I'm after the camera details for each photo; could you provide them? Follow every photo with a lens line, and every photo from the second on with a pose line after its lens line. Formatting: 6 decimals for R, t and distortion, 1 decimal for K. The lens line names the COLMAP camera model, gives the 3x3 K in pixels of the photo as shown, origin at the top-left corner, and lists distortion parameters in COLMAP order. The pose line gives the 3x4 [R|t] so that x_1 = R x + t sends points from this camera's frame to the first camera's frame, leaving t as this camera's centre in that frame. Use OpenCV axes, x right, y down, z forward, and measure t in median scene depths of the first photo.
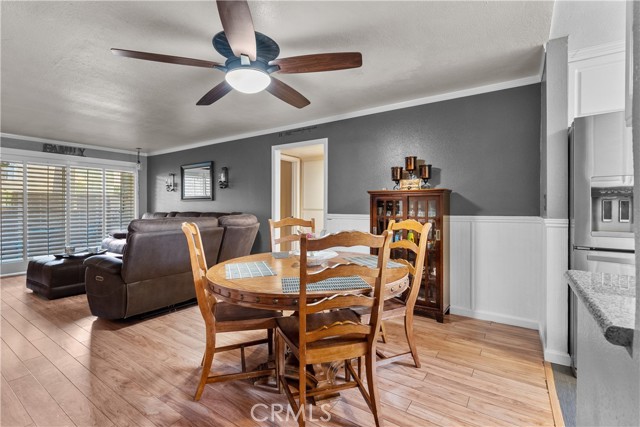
lens RADIAL K [[297.0, 0, 322.1], [0, 297.0, 207.4], [0, 0, 1]] dist [-0.001912, -0.000356]
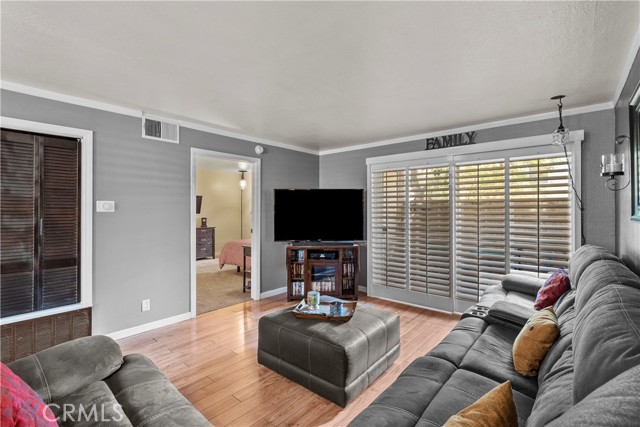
lens RADIAL K [[297.0, 0, 322.1], [0, 297.0, 207.4], [0, 0, 1]] dist [-0.001912, -0.000356]
pose [[-0.112554, -0.005348, -0.993631, -0.144975], [0.000306, 0.999985, -0.005417, -0.034750], [0.993646, -0.000914, -0.112550, 0.740232]]
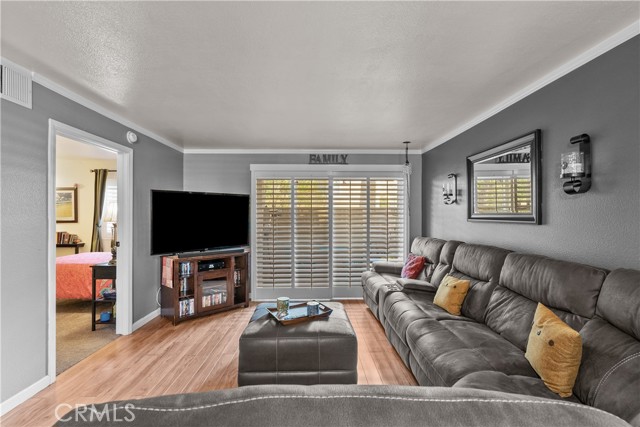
lens RADIAL K [[294.0, 0, 320.0], [0, 294.0, 213.5], [0, 0, 1]] dist [-0.001633, 0.000103]
pose [[0.583169, -0.005044, -0.812335, -0.196427], [0.000111, 0.999981, -0.006129, -0.033169], [0.812351, 0.003484, 0.583159, 0.469870]]
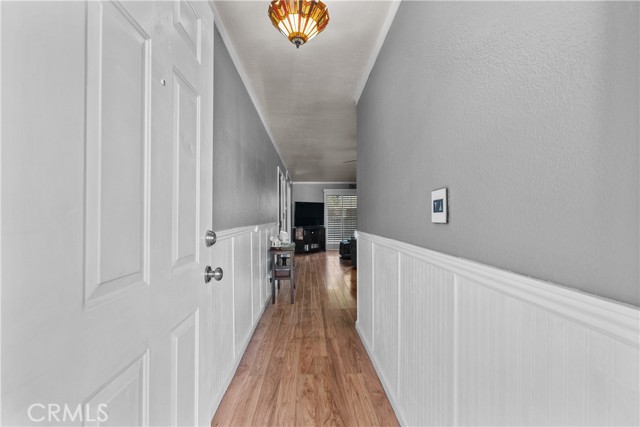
lens RADIAL K [[297.0, 0, 322.1], [0, 297.0, 207.4], [0, 0, 1]] dist [-0.001912, -0.000356]
pose [[0.597755, -0.022962, -0.801350, 0.453909], [0.002445, 0.999637, -0.026820, -0.011387], [0.801675, 0.014073, 0.597594, -0.270883]]
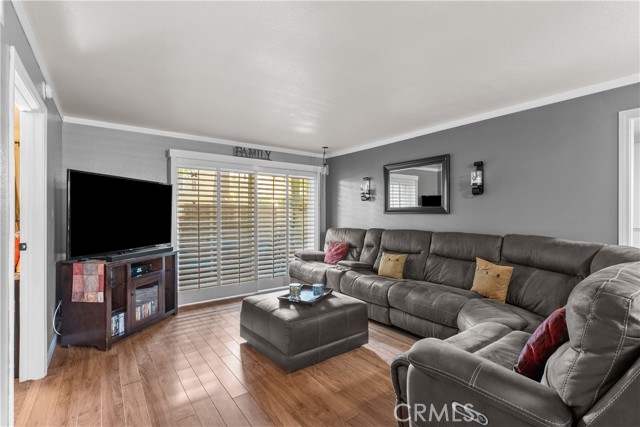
lens RADIAL K [[294.0, 0, 320.0], [0, 294.0, 213.5], [0, 0, 1]] dist [-0.001633, 0.000103]
pose [[0.944834, -0.001301, -0.327548, -0.393036], [-0.000062, 0.999991, -0.004151, -0.019074], [0.327551, 0.003942, 0.944825, 0.260594]]
